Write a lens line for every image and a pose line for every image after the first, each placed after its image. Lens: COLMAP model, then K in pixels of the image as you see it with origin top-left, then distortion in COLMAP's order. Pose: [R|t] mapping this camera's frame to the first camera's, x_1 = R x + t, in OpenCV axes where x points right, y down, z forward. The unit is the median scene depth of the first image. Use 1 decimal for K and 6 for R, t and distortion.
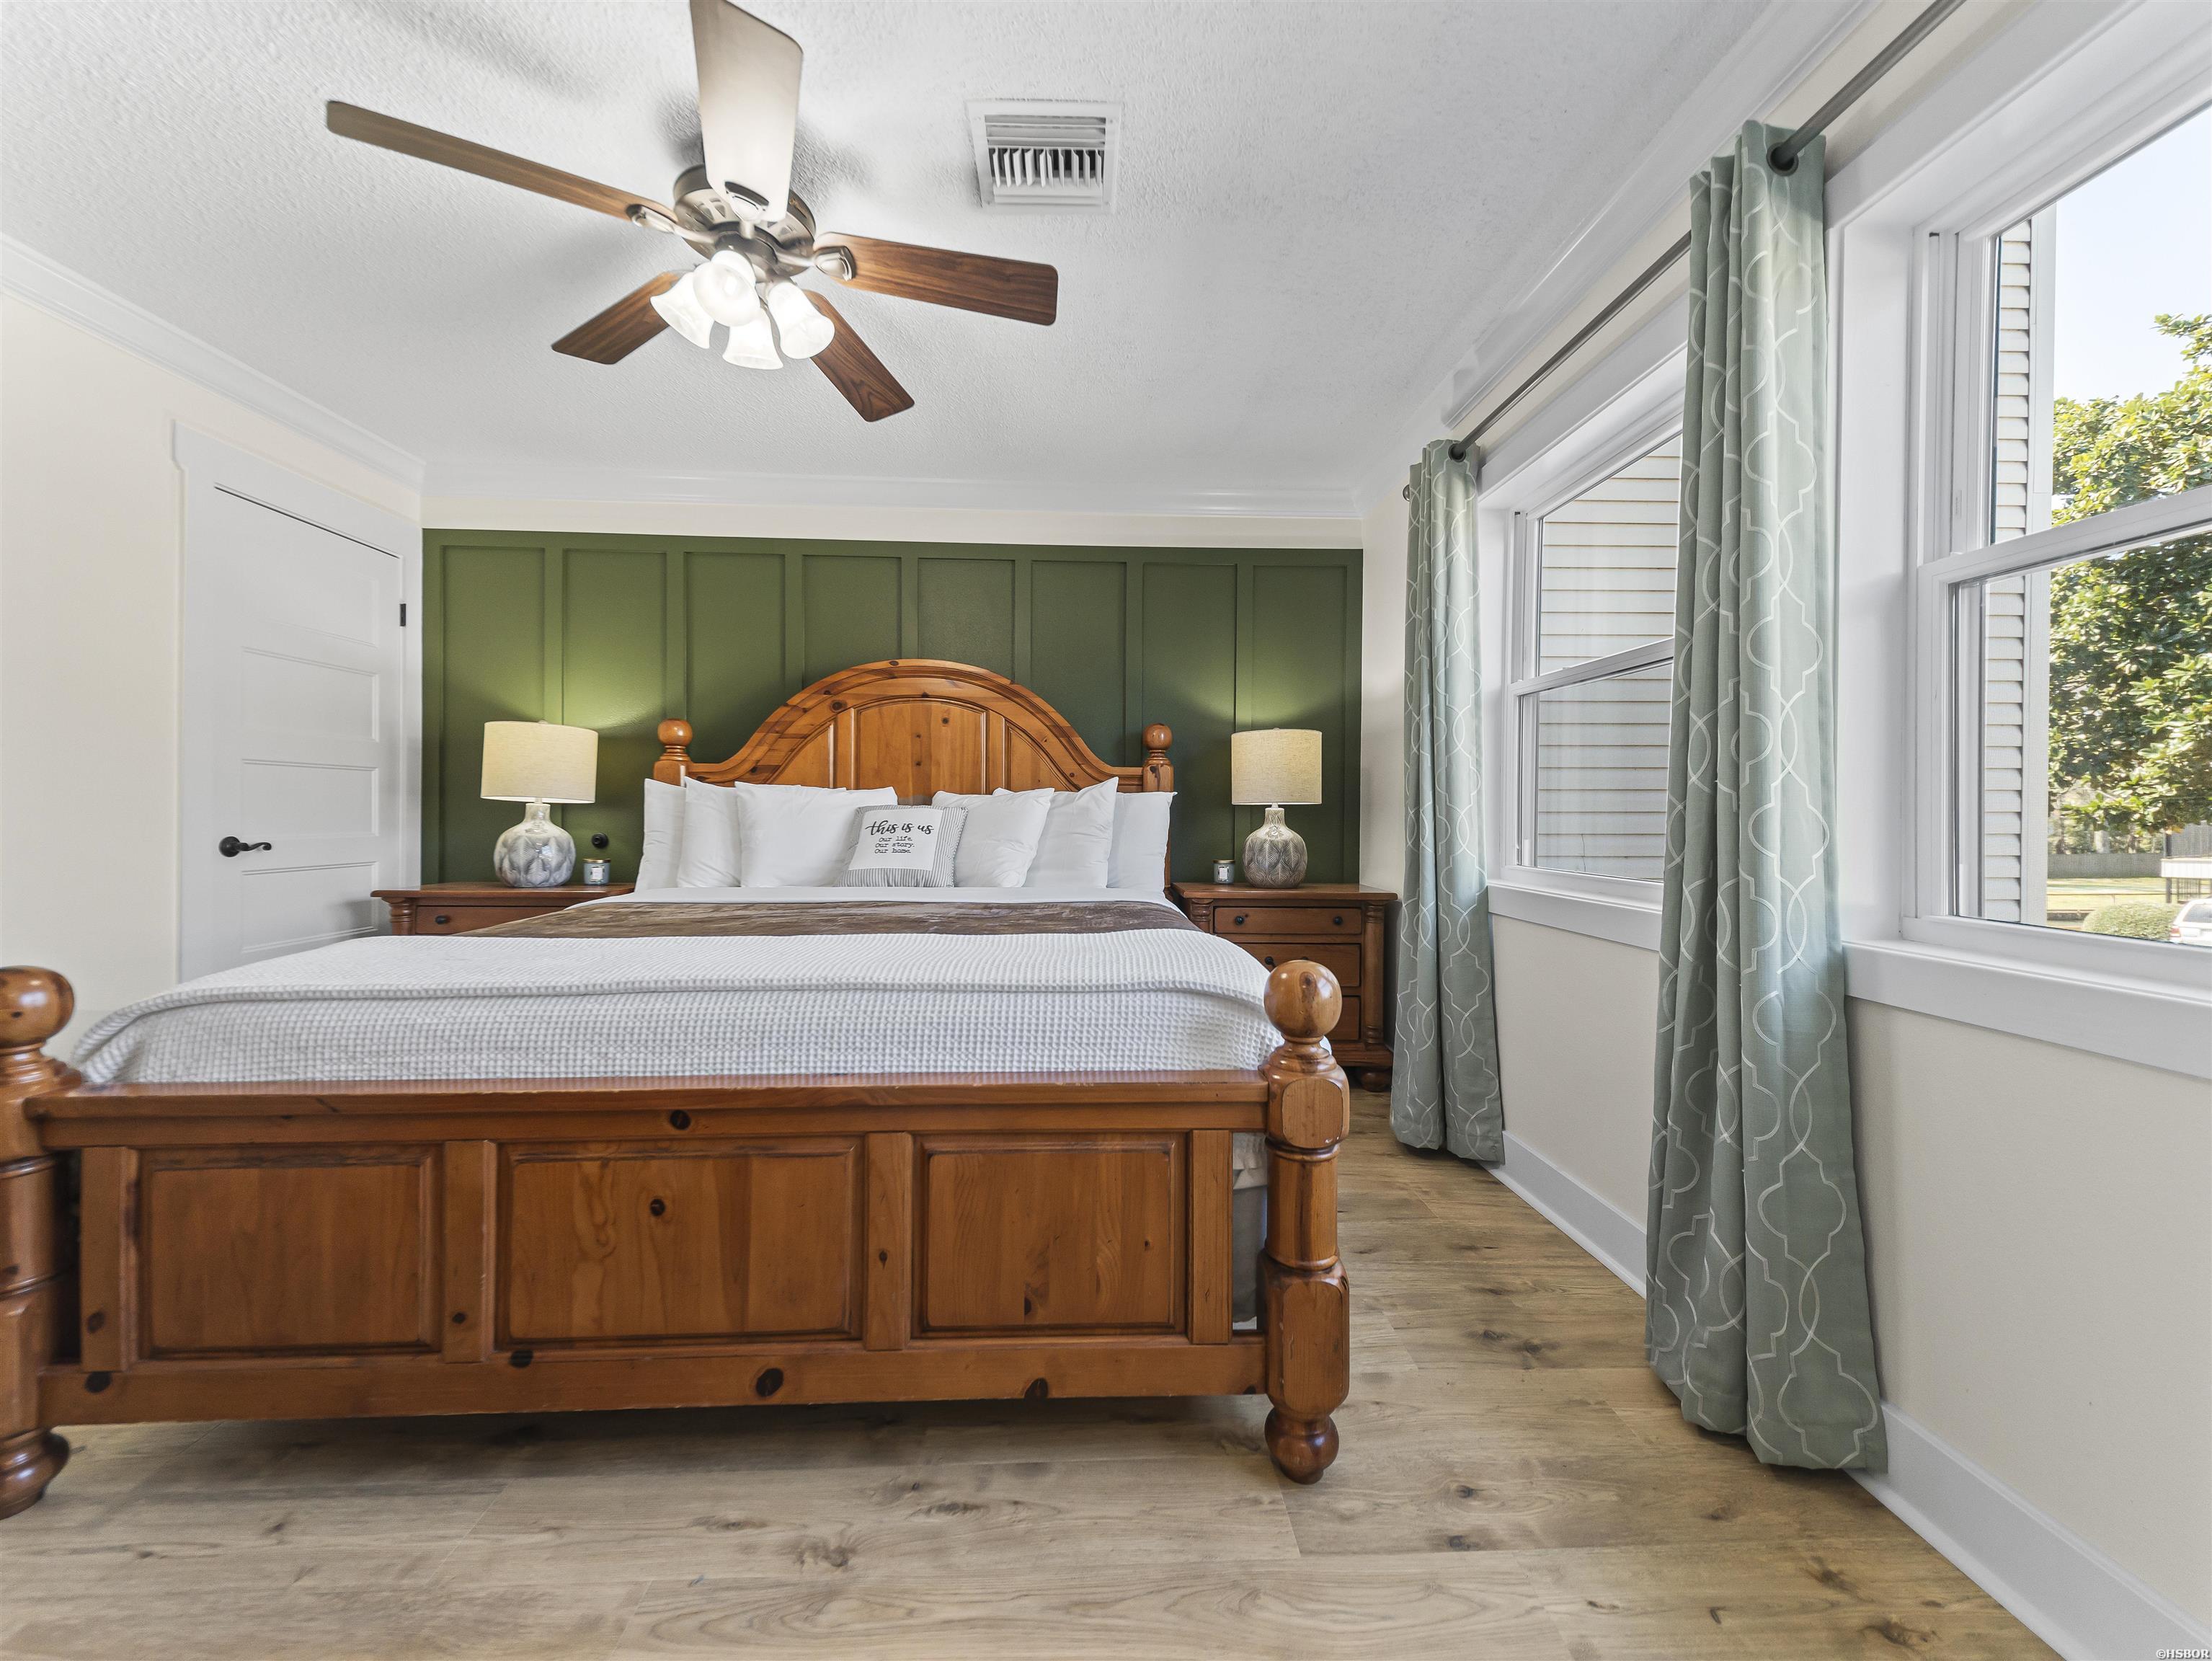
lens RADIAL K [[855.3, 0, 1121.4], [0, 855.3, 816.3], [0, 0, 1]] dist [0.026700, -0.008452]
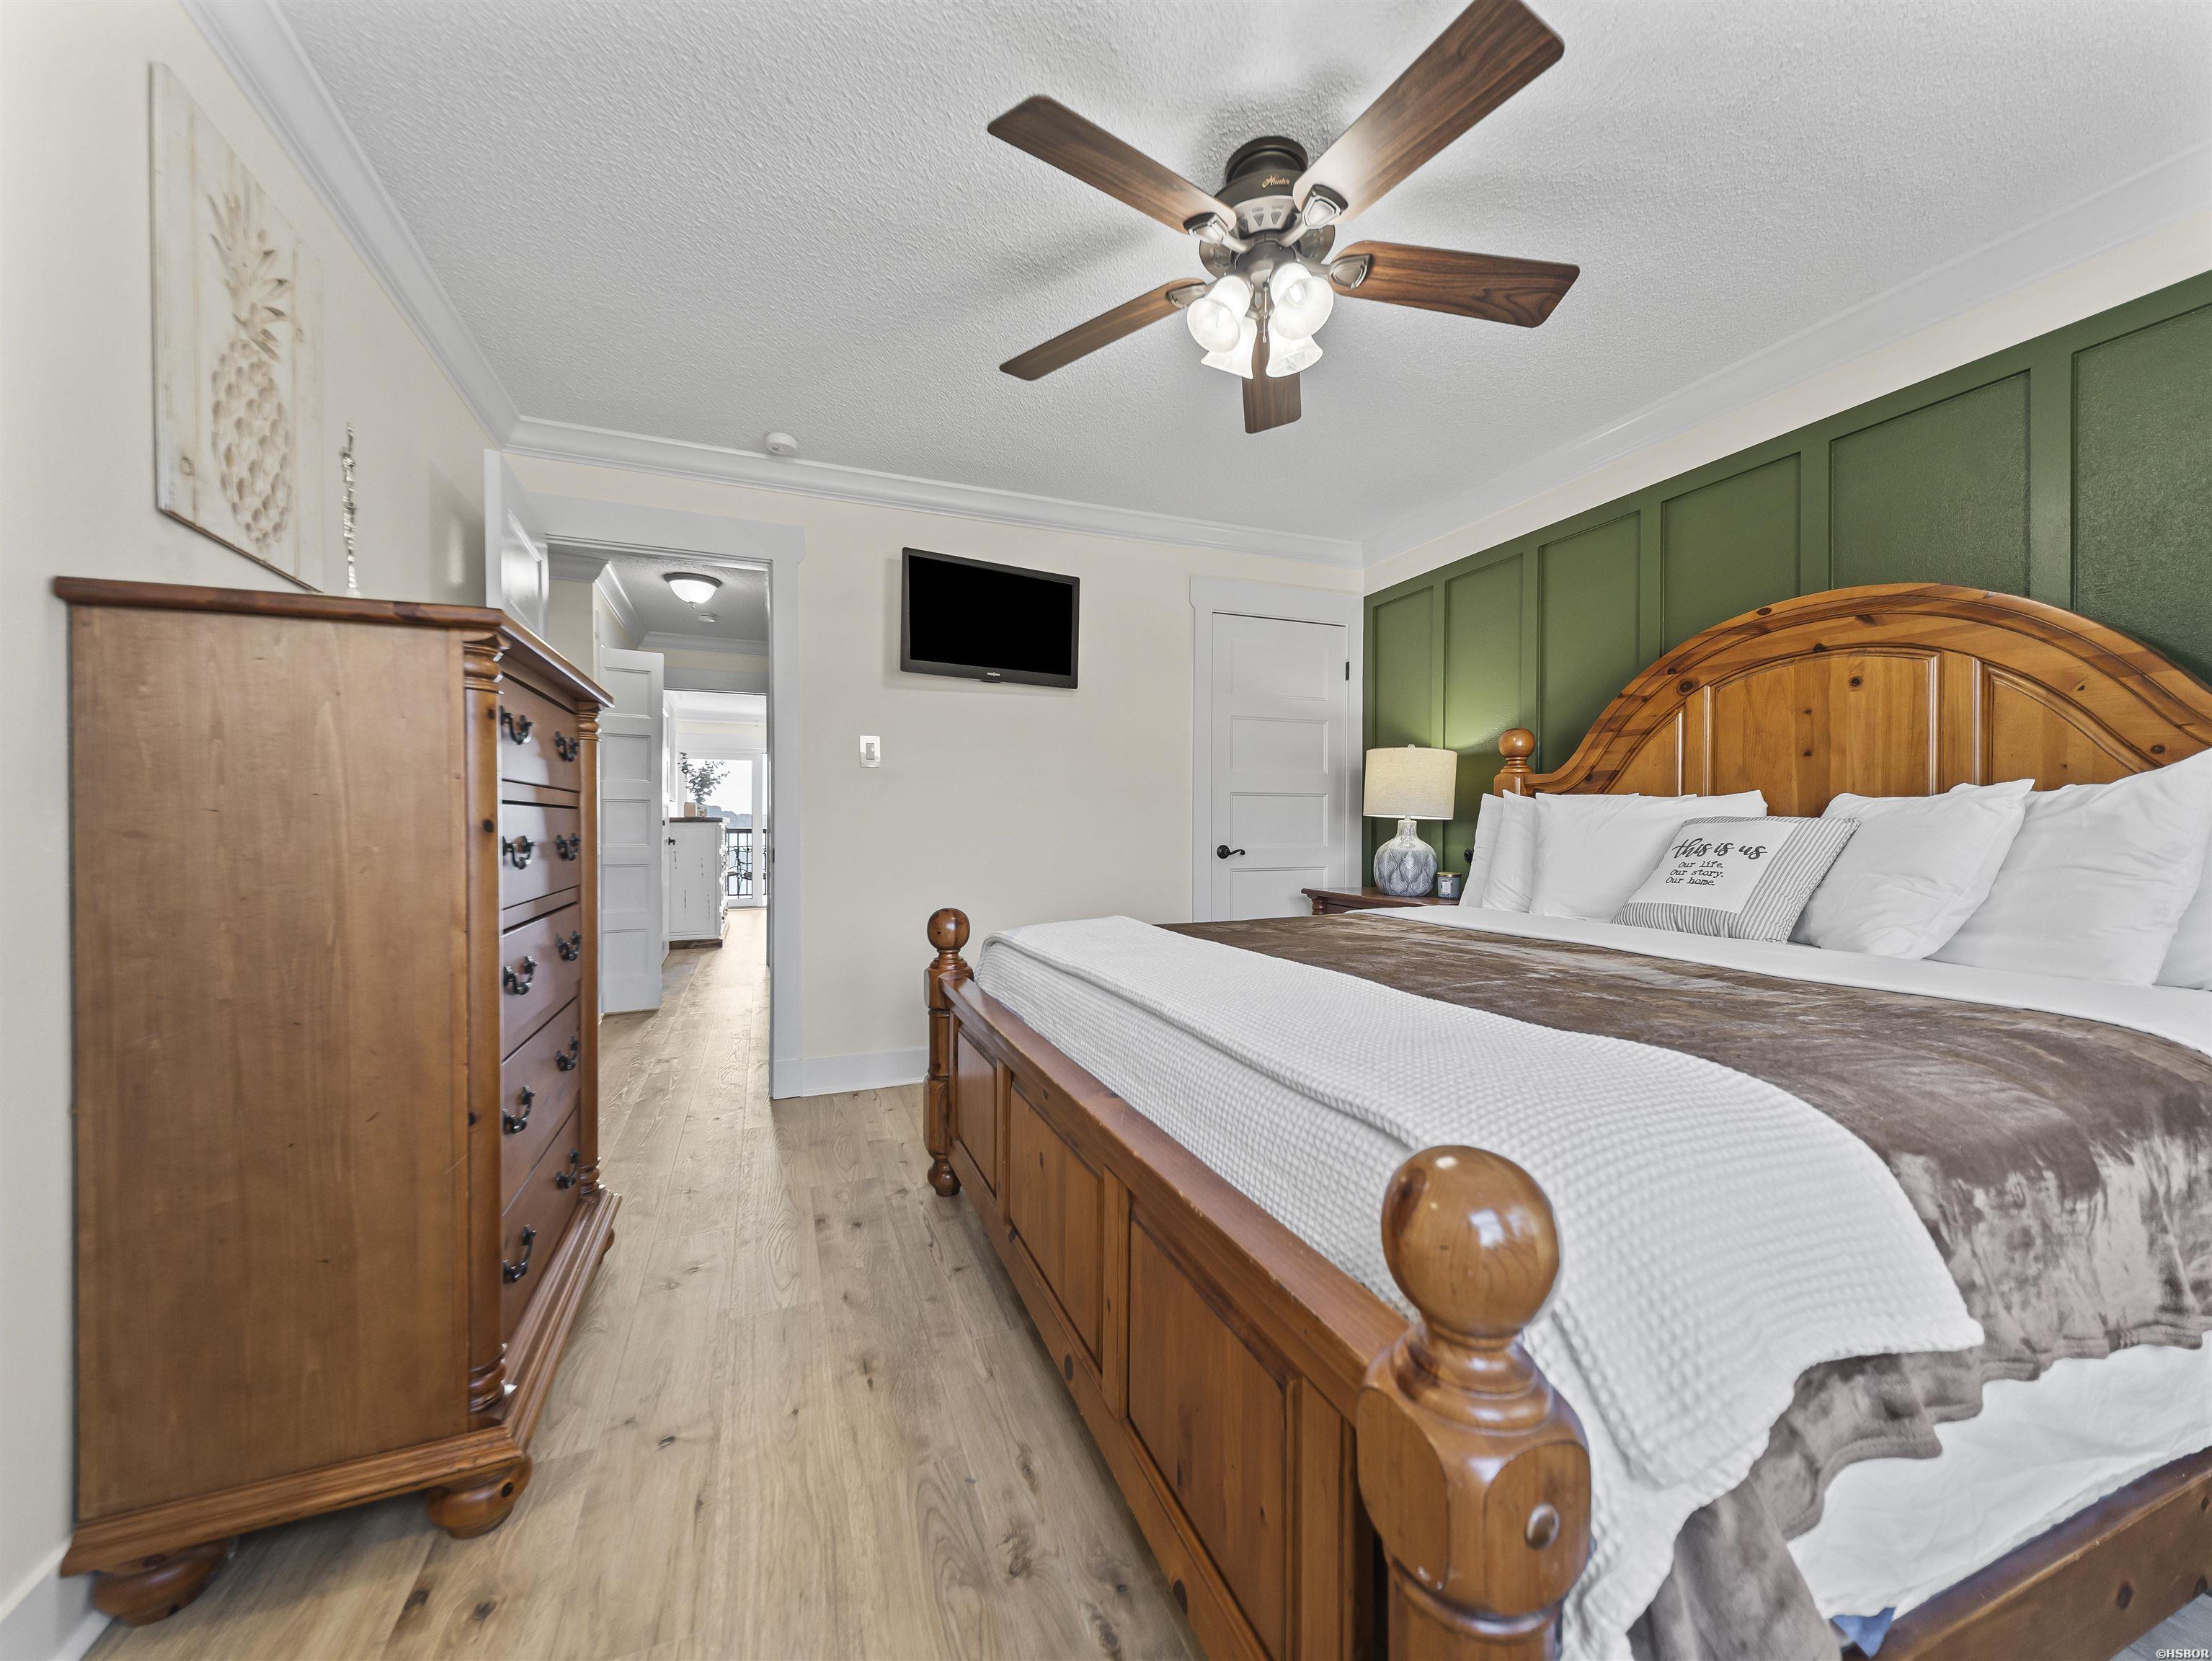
lens RADIAL K [[855.3, 0, 1093.9], [0, 855.3, 828.6], [0, 0, 1]] dist [0.026700, -0.008452]
pose [[0.311902, -0.002550, -0.950111, 0.249936], [0.000612, 0.999997, -0.002483, -0.001798], [0.950114, 0.000193, 0.311903, 0.288123]]
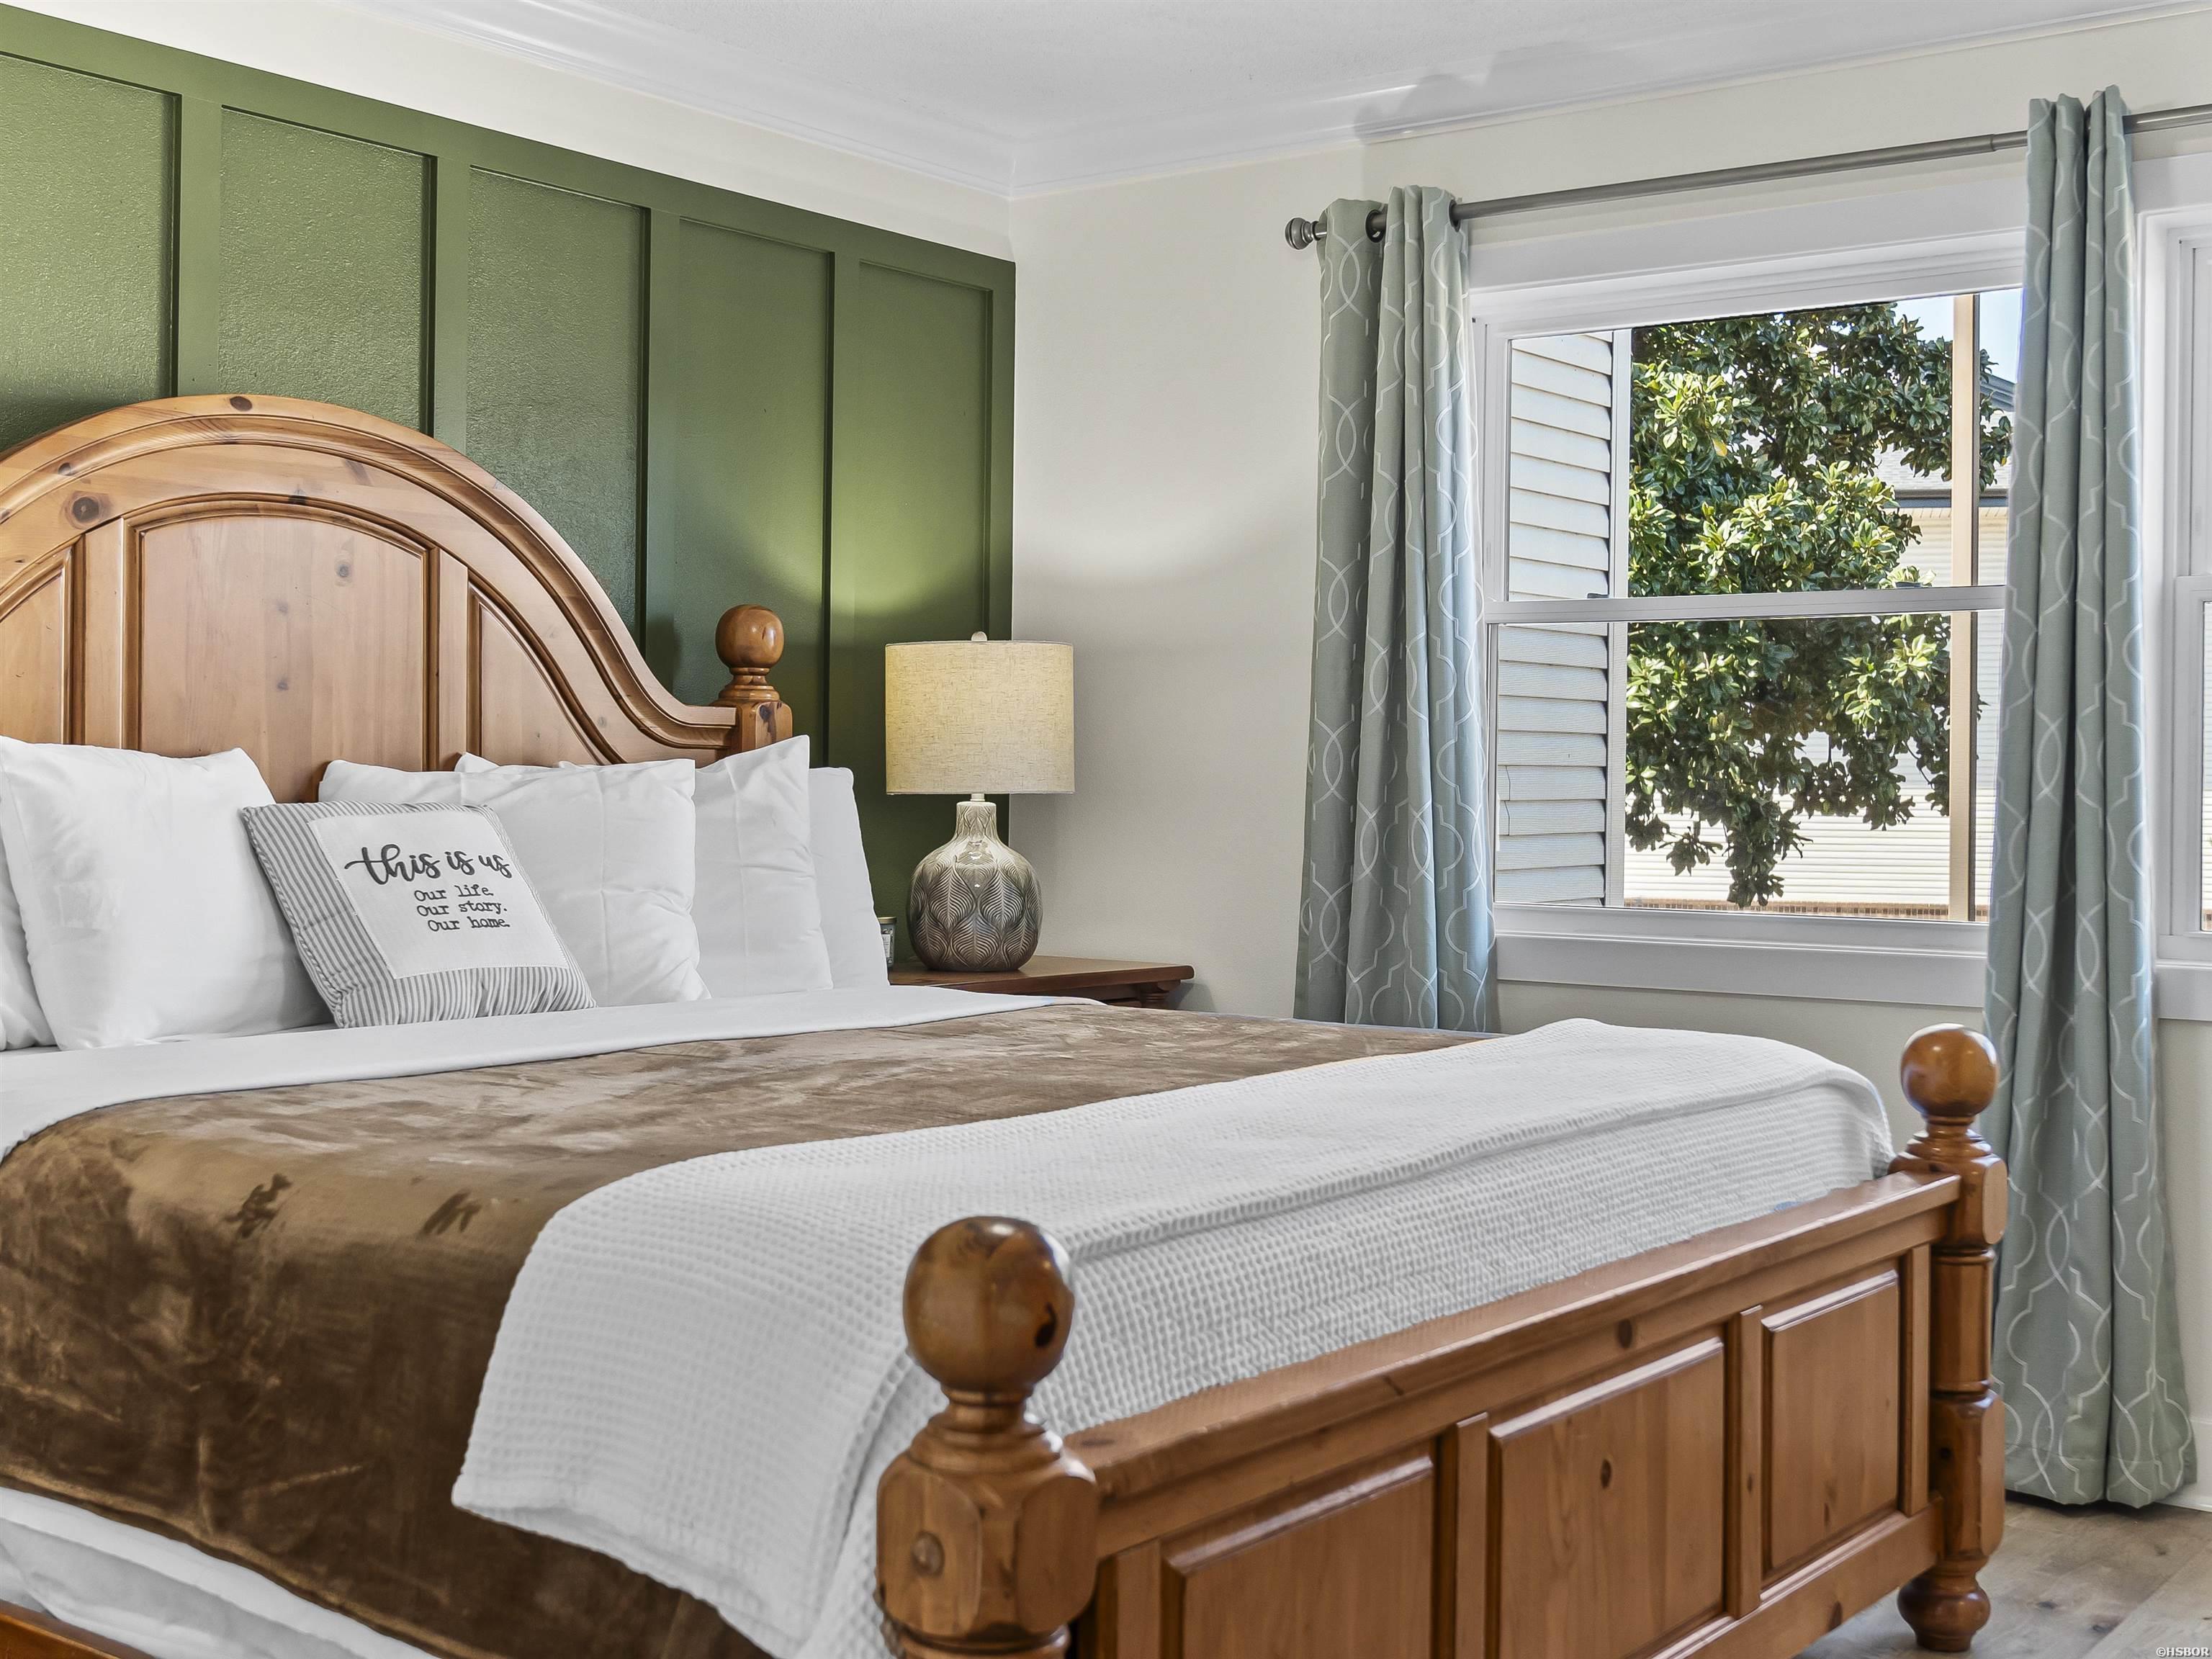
lens RADIAL K [[2590.1, 0, 1103.1], [0, 2590.1, 785.1], [0, 0, 1]] dist [-0.032496, 0.000000]
pose [[0.641231, -0.000233, 0.767348, -0.933315], [-0.003989, 0.999985, 0.003638, -0.026209], [-0.767337, -0.005394, 0.641221, 0.027603]]
